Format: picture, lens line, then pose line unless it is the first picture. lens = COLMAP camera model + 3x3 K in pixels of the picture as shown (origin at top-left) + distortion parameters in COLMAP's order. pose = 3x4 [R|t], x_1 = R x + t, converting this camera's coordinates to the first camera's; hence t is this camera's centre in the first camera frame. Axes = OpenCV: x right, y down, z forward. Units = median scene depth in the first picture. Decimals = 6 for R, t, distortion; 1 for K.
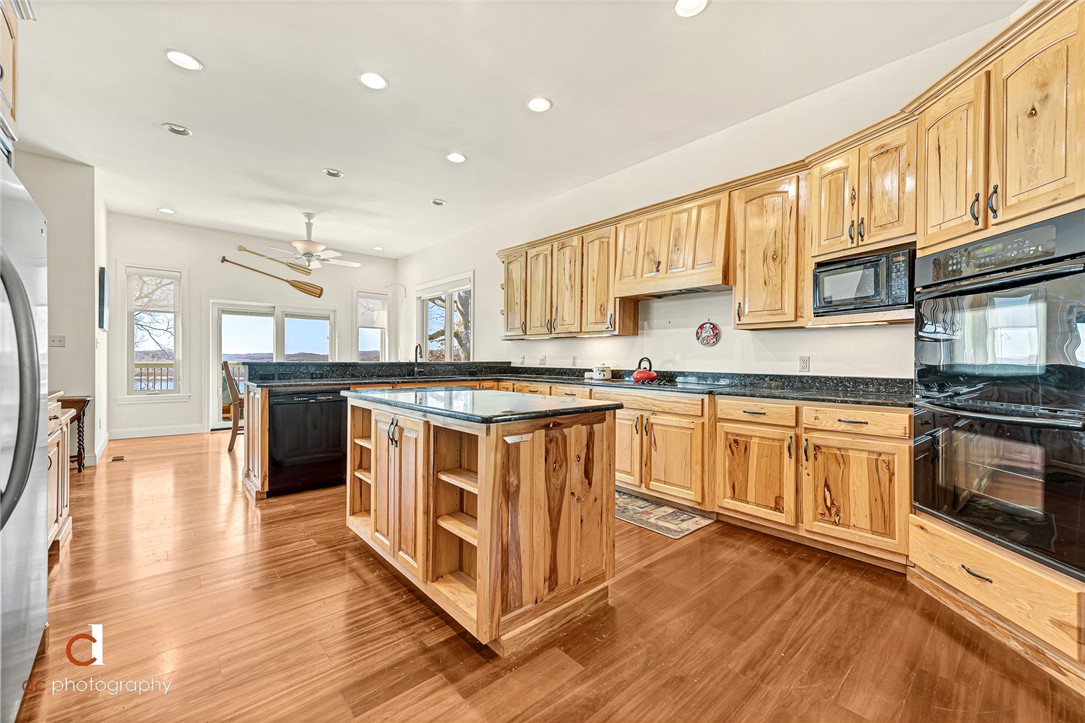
lens RADIAL K [[433.4, 0, 543.3], [0, 433.4, 364.3], [0, 0, 1]] dist [0.002947, -0.000145]
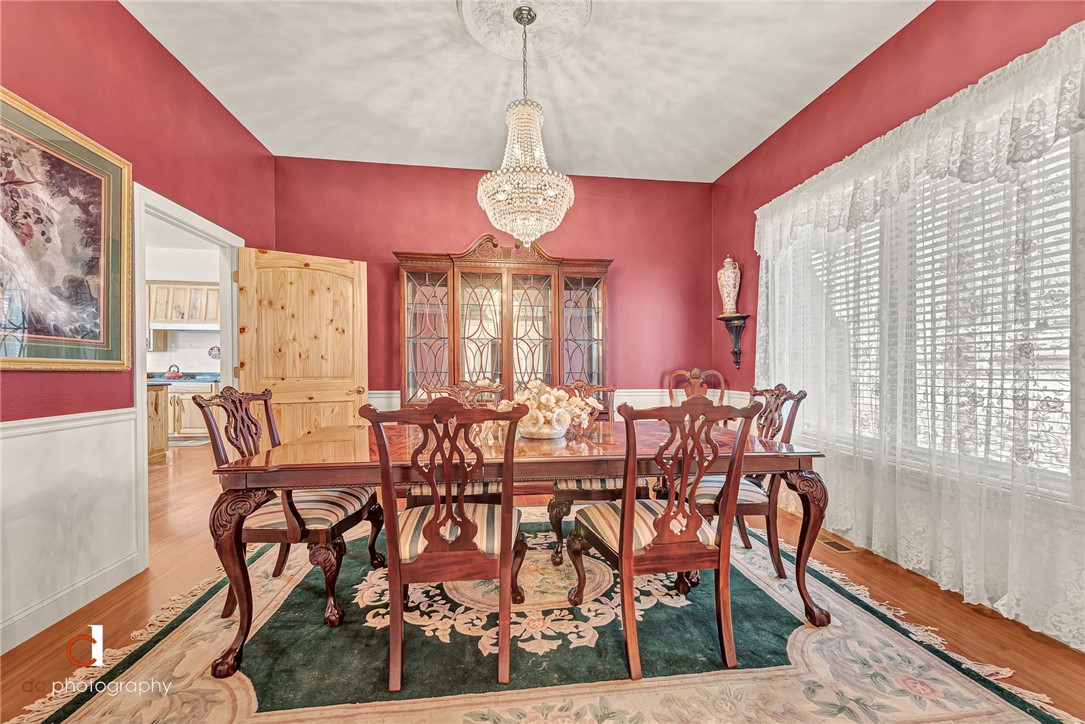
lens RADIAL K [[433.4, 0, 541.7], [0, 433.4, 371.6], [0, 0, 1]] dist [0.002947, -0.000145]
pose [[0.565134, -0.017420, 0.824815, -0.402714], [0.011875, 0.999845, 0.012980, 0.006829], [-0.824914, 0.002459, 0.565253, -1.312512]]
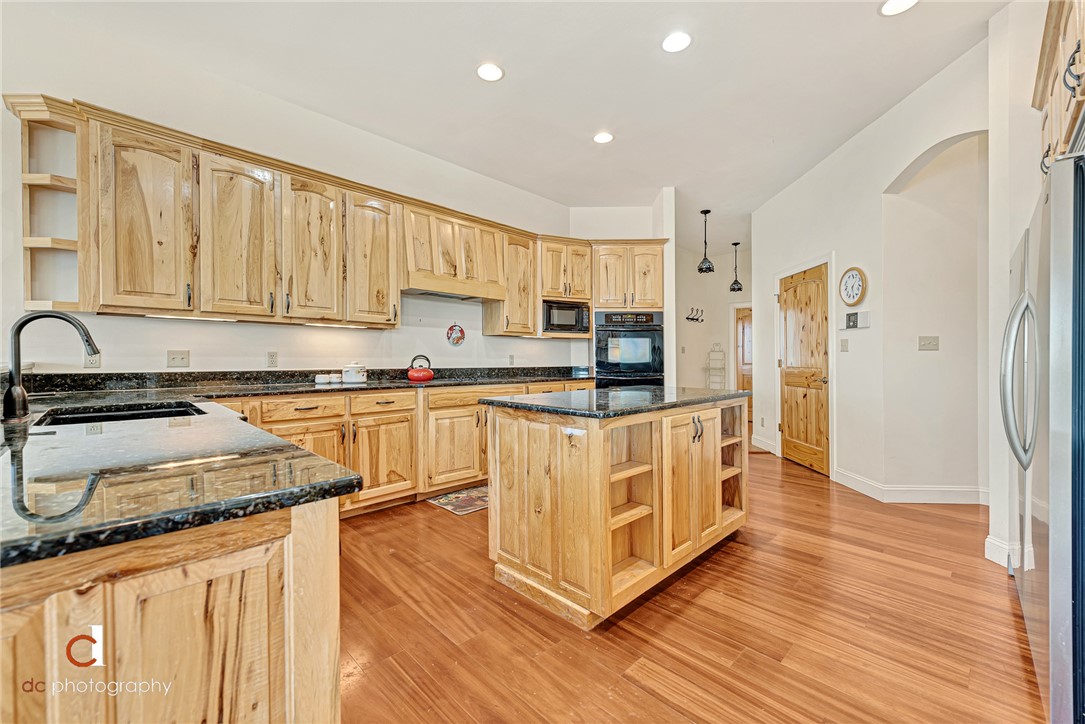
lens RADIAL K [[433.4, 0, 538.6], [0, 433.4, 361.9], [0, 0, 1]] dist [0.002947, -0.000145]
pose [[-0.041079, -0.017415, 0.999004, -0.806538], [0.006317, 0.999824, 0.017689, -0.017793], [-0.999136, 0.007038, -0.040962, 0.837425]]
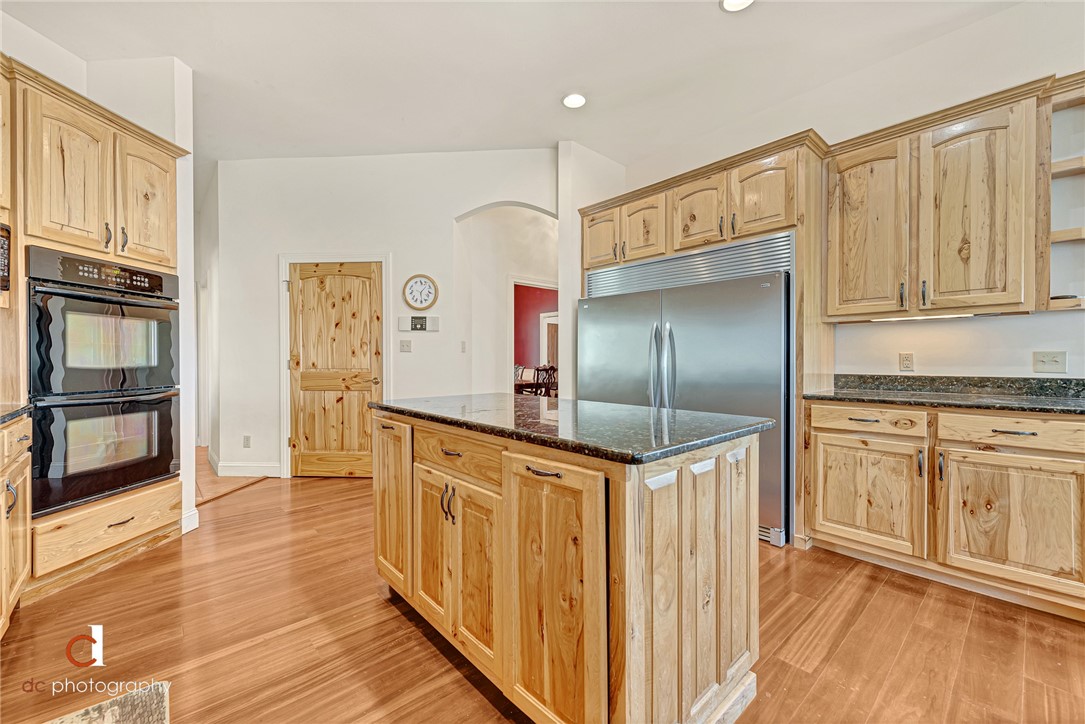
lens RADIAL K [[433.4, 0, 543.0], [0, 433.4, 357.9], [0, 0, 1]] dist [0.002947, -0.000145]
pose [[-0.999941, -0.010804, 0.000967, -0.129231], [-0.010798, 0.999924, 0.006021, -0.015106], [-0.001032, 0.006010, -0.999981, 1.154890]]
